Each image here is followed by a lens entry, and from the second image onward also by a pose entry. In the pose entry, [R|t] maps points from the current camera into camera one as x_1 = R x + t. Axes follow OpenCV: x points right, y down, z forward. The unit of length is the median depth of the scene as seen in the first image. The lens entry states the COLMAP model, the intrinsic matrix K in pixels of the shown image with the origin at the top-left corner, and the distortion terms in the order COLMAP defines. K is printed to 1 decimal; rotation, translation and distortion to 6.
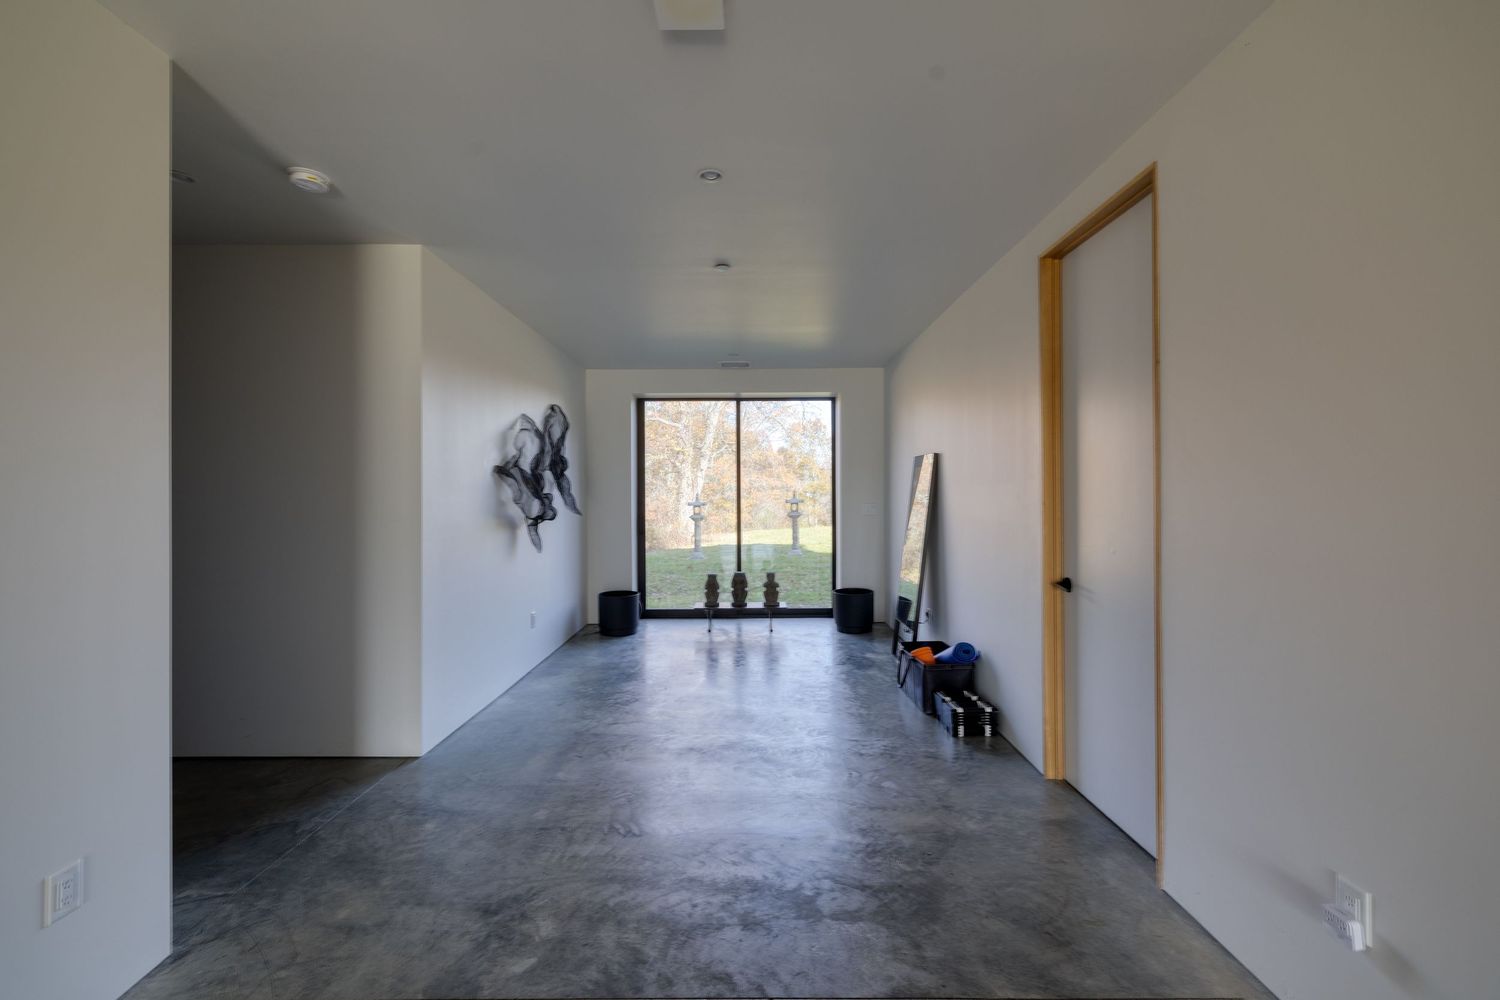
lens RADIAL K [[626.4, 0, 750.8], [0, 626.4, 493.6], [0, 0, 1]] dist [-0.000506, -0.000136]
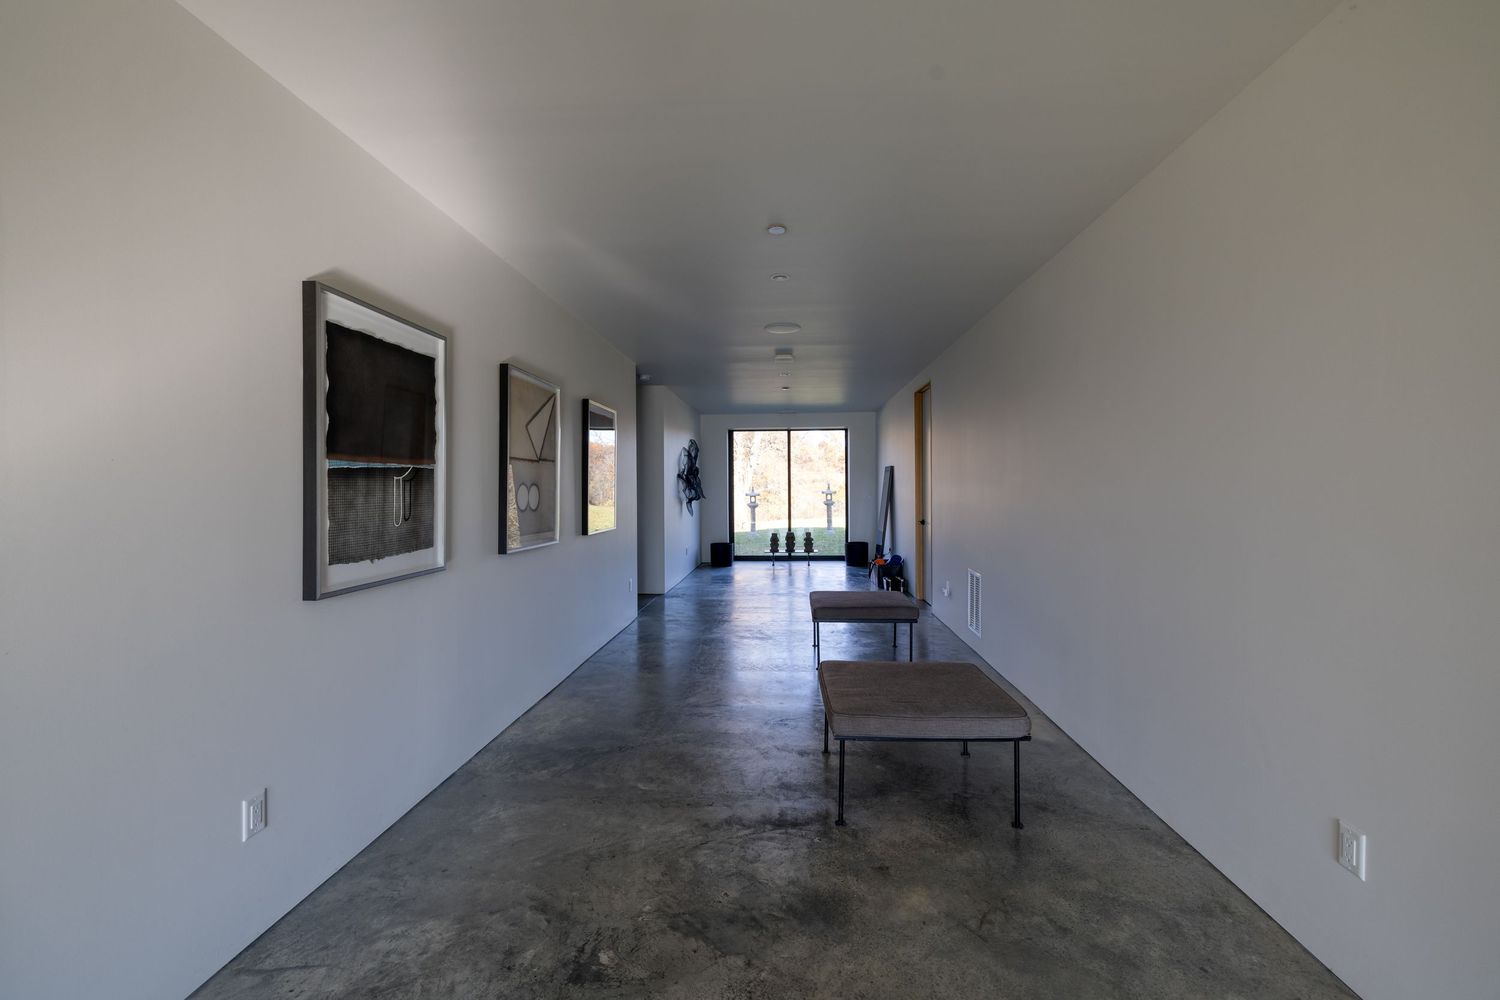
lens RADIAL K [[626.4, 0, 750.8], [0, 626.4, 493.6], [0, 0, 1]] dist [-0.000506, -0.000136]
pose [[0.997882, -0.001097, -0.065038, -0.013985], [0.001813, 0.999938, 0.010947, -0.000141], [0.065022, -0.011042, 0.997823, -0.699931]]
